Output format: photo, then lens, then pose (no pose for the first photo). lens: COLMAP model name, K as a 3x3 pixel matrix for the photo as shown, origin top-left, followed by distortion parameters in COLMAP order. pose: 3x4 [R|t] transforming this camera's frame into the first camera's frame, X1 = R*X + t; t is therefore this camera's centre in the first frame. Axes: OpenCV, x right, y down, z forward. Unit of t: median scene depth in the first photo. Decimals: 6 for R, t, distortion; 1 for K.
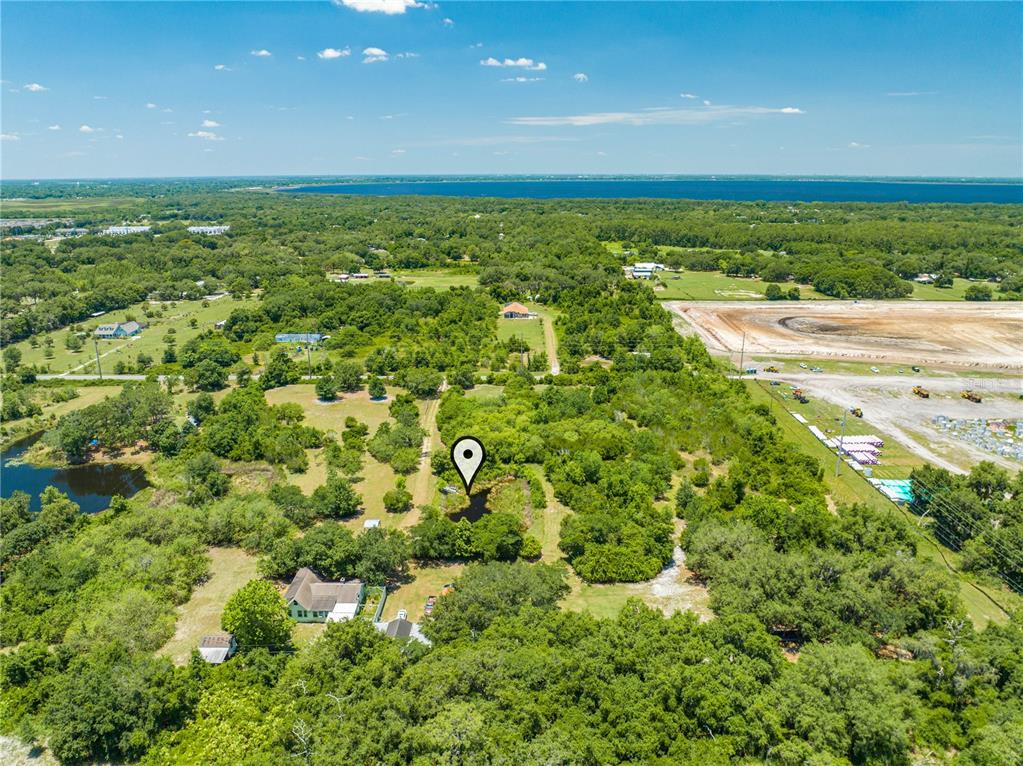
lens RADIAL K [[715.6, 0, 507.1], [0, 715.6, 381.9], [0, 0, 1]] dist [-0.042332, 0.003110]
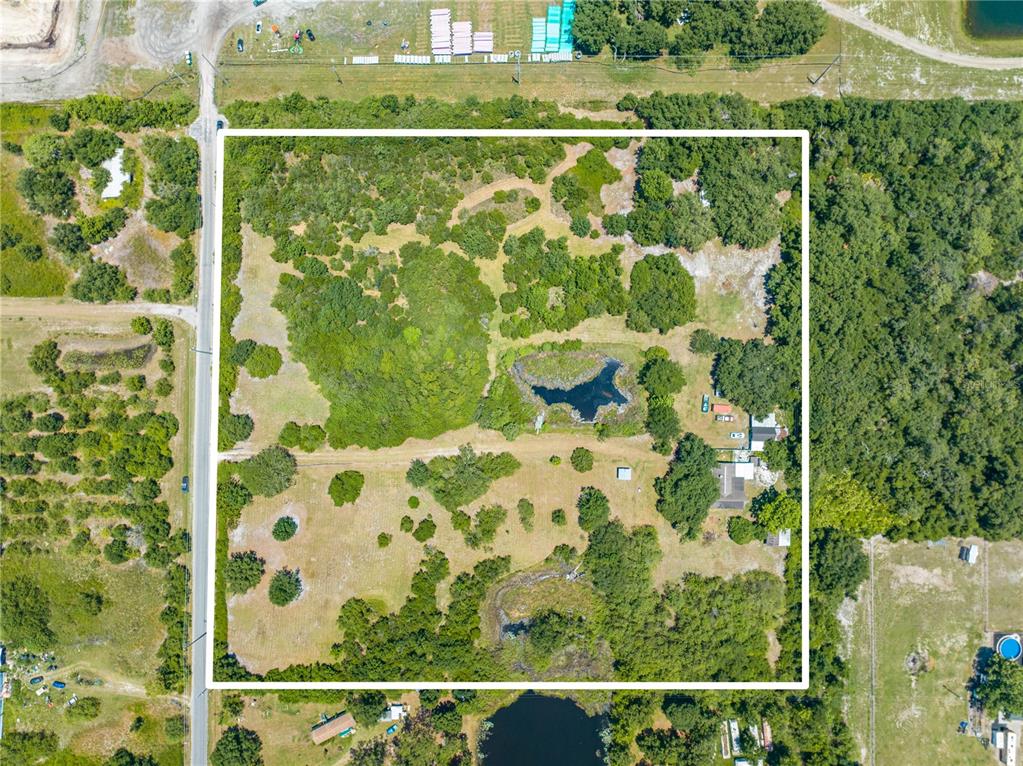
lens RADIAL K [[715.6, 0, 507.1], [0, 715.6, 381.9], [0, 0, 1]] dist [-0.042332, 0.003110]
pose [[-0.005483, -0.999278, 0.037598, -0.055770], [0.296230, 0.034288, 0.954501, -0.913883], [-0.955101, 0.016372, 0.295828, 0.661276]]
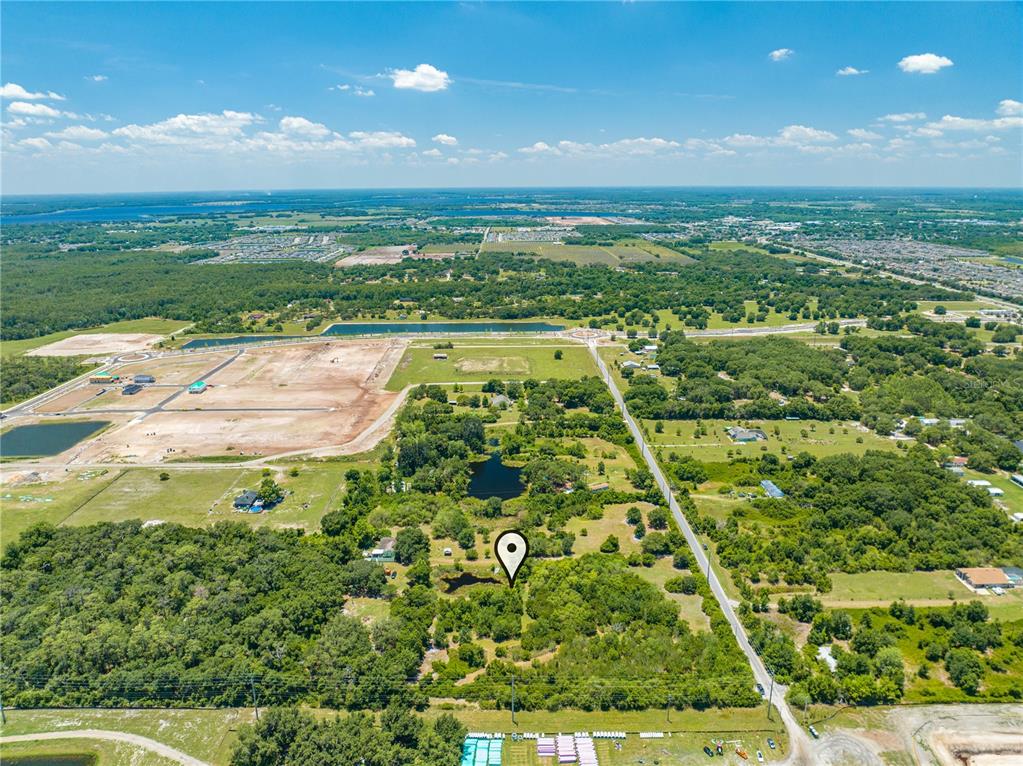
lens RADIAL K [[715.6, 0, 507.1], [0, 715.6, 381.9], [0, 0, 1]] dist [-0.042332, 0.003110]
pose [[0.014563, 0.270392, -0.962640, 1.498575], [-0.270111, 0.928012, 0.256579, -0.750836], [0.962719, 0.256283, 0.086551, 0.689376]]
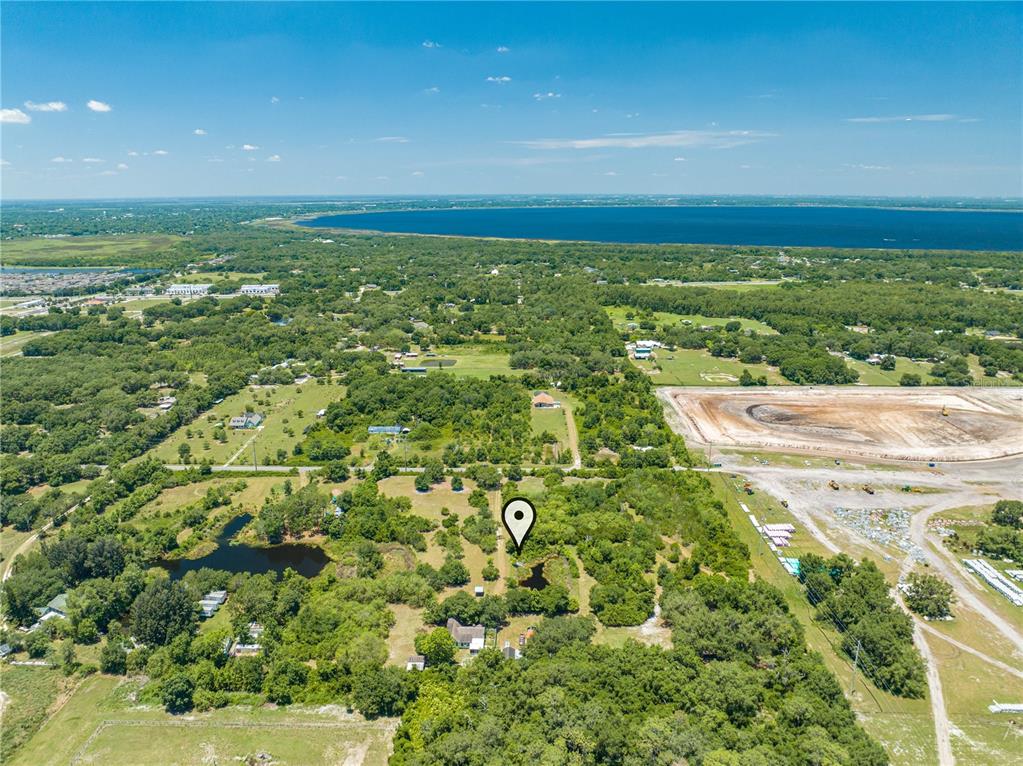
lens RADIAL K [[715.6, 0, 507.1], [0, 715.6, 381.9], [0, 0, 1]] dist [-0.042332, 0.003110]
pose [[0.999982, 0.003156, -0.005096, -0.094392], [-0.003242, 0.999853, -0.016863, -0.221727], [0.005042, 0.016880, 0.999845, -0.590147]]
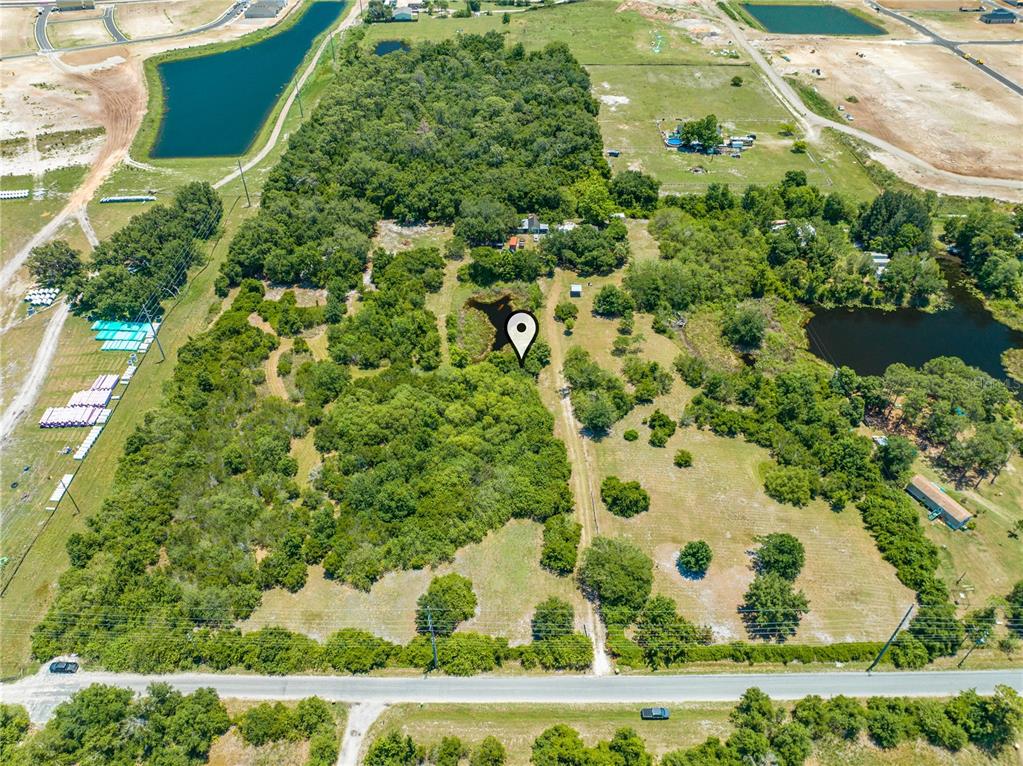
lens RADIAL K [[715.6, 0, 507.1], [0, 715.6, 381.9], [0, 0, 1]] dist [-0.042332, 0.003110]
pose [[-0.999890, 0.014525, -0.003082, -0.039323], [0.005231, 0.538837, 0.842394, -0.709527], [0.013896, 0.842285, -0.538854, 1.545619]]
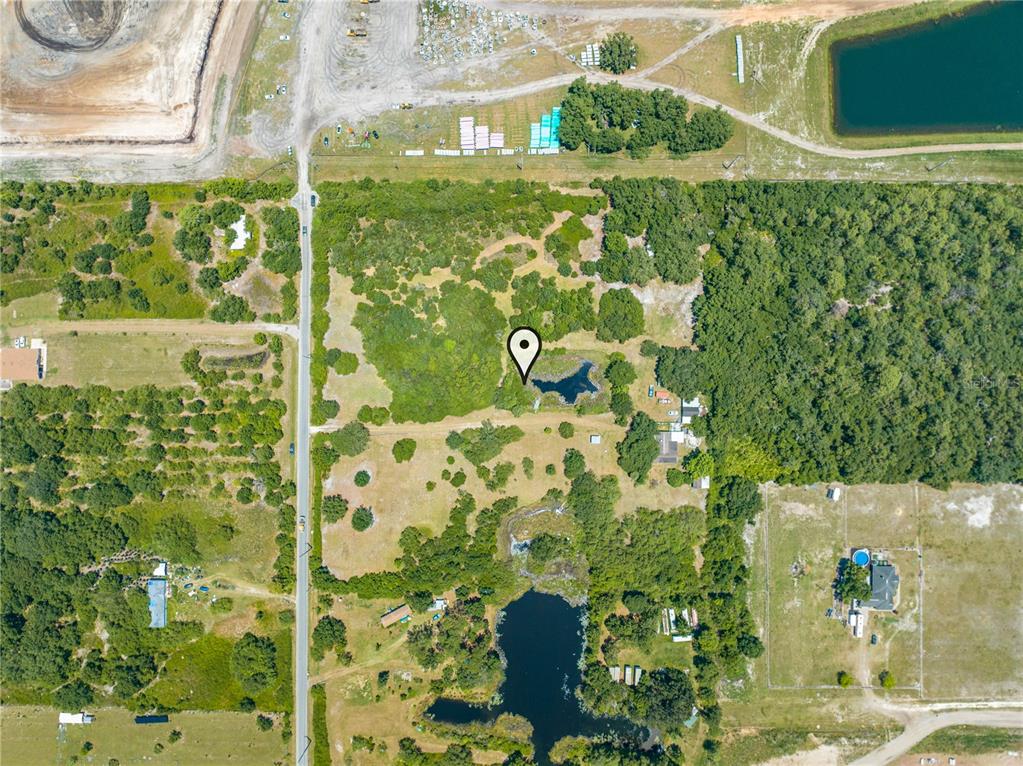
lens RADIAL K [[715.6, 0, 507.1], [0, 715.6, 381.9], [0, 0, 1]] dist [-0.042332, 0.003110]
pose [[-0.010266, -0.999353, 0.034461, -0.080275], [0.293441, 0.029935, 0.955508, -1.389213], [-0.955922, 0.019922, 0.292944, 0.536484]]
